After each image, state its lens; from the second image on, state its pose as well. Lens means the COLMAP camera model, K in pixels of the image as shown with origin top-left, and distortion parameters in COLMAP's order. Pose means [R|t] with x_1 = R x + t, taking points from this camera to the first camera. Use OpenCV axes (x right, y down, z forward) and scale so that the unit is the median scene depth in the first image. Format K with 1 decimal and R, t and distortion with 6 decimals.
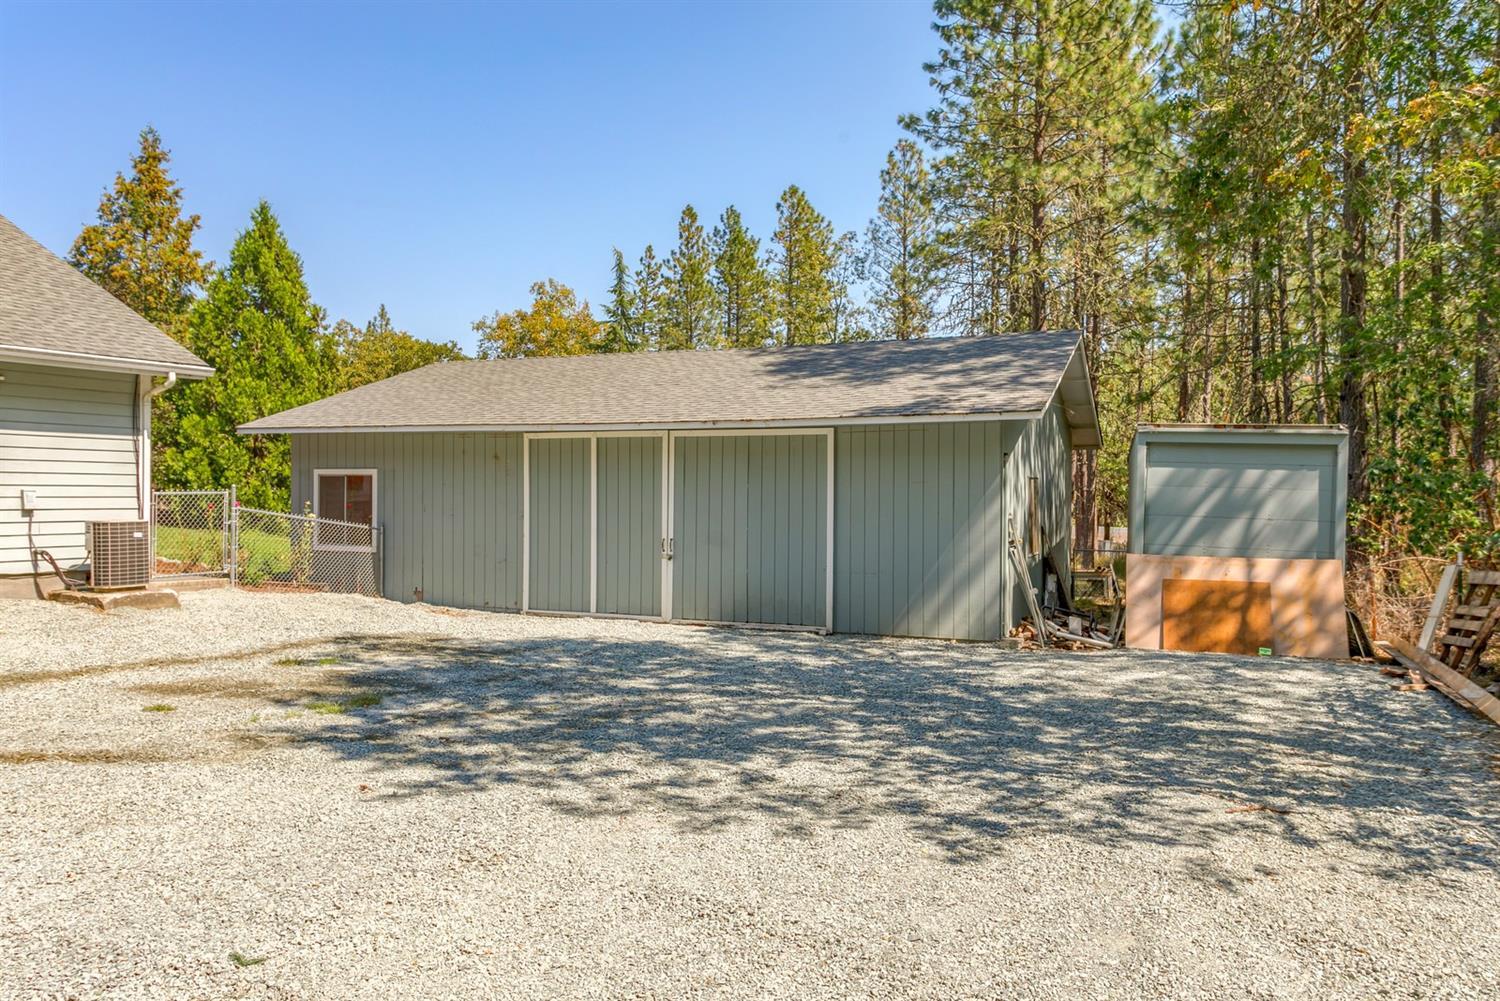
lens RADIAL K [[1045.0, 0, 757.1], [0, 1045.0, 496.4], [0, 0, 1]] dist [-0.001635, -0.000137]
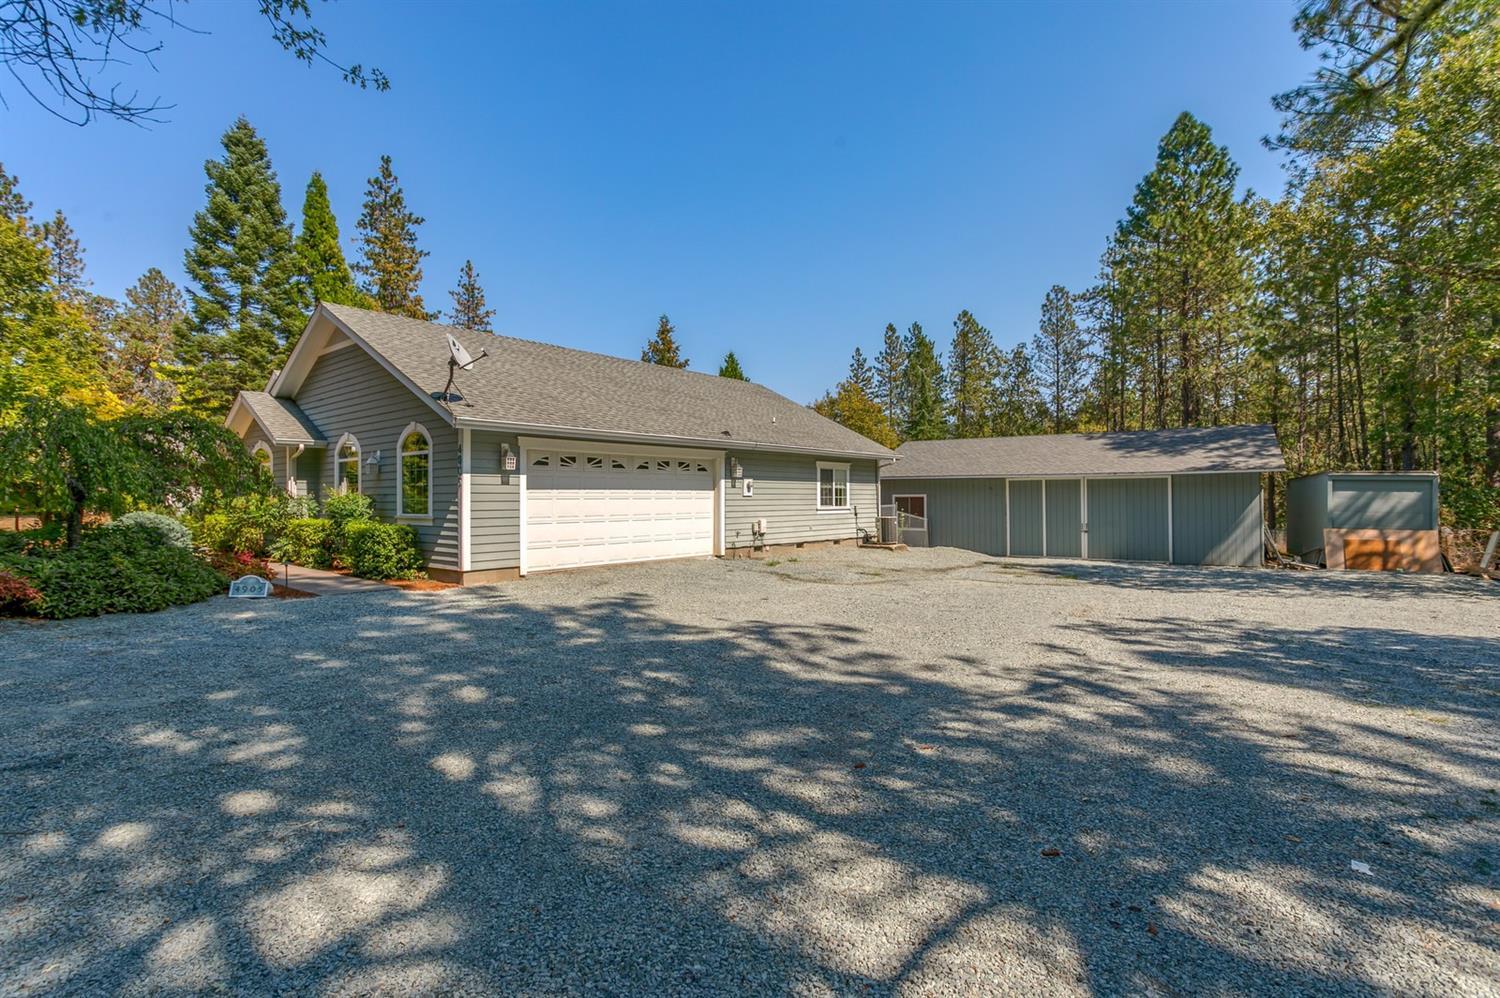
lens RADIAL K [[703.6, 0, 752.9], [0, 703.6, 486.0], [0, 0, 1]] dist [0.002712, 0.000717]
pose [[0.983933, -0.012218, -0.178121, -0.493085], [0.007940, 0.999663, -0.024714, -0.010325], [0.178363, 0.022903, 0.983698, -0.610352]]
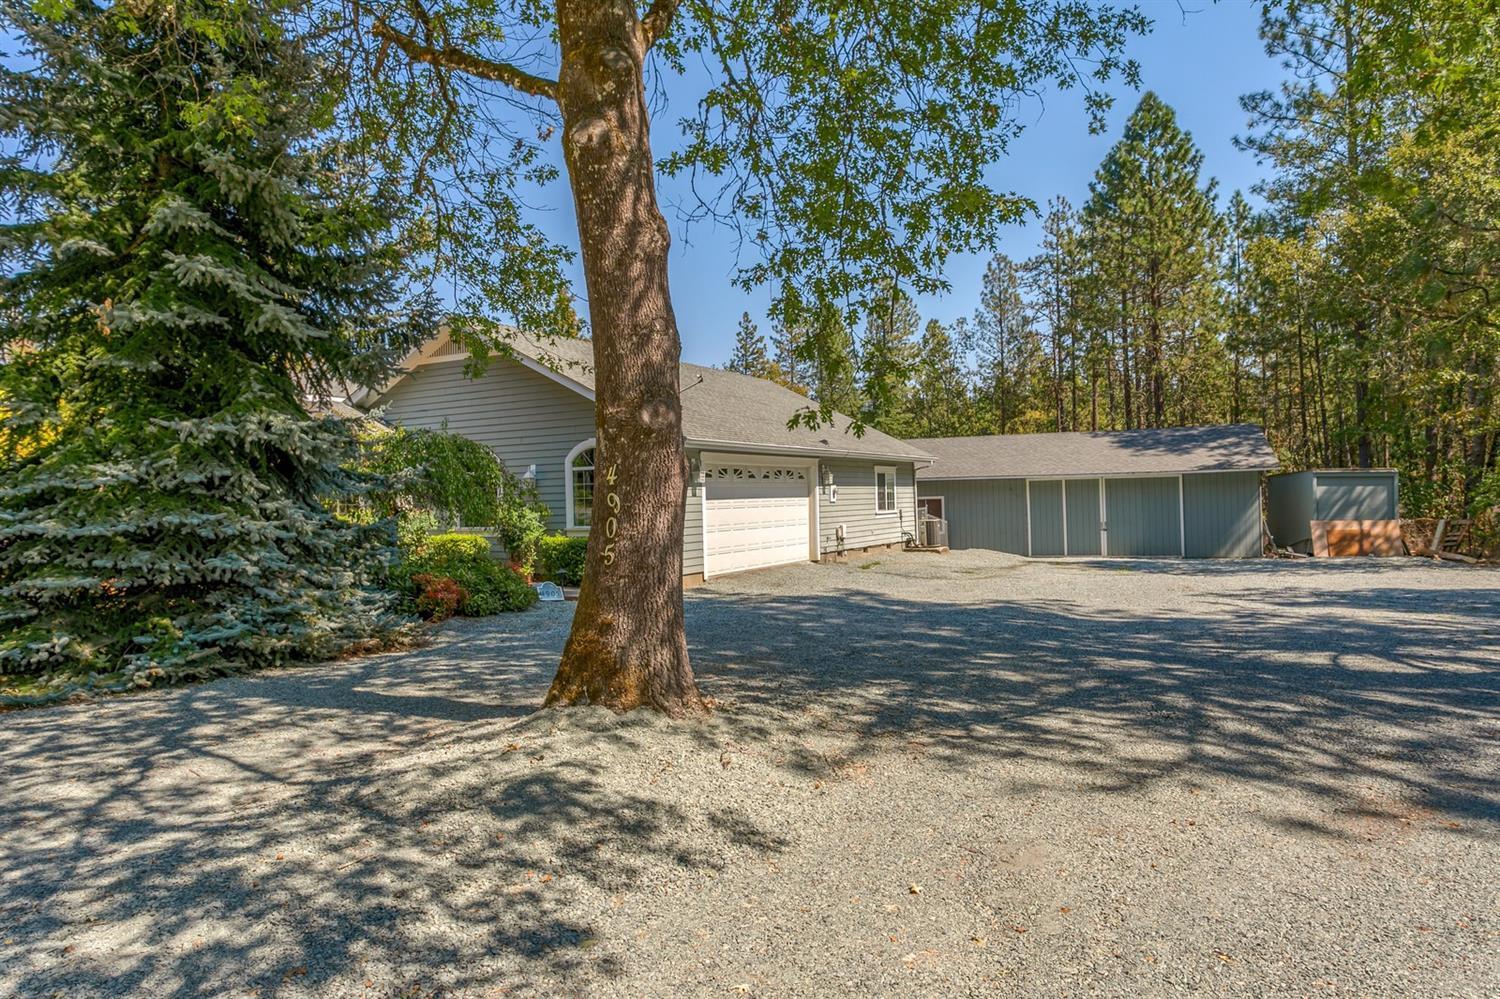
lens RADIAL K [[944.3, 0, 751.1], [0, 944.3, 480.0], [0, 0, 1]] dist [-0.004318, 0.013165]
pose [[0.999315, -0.029623, 0.022170, -0.865807], [0.030200, 0.999202, -0.026134, -0.021590], [-0.021378, 0.026785, 0.999413, -1.038965]]
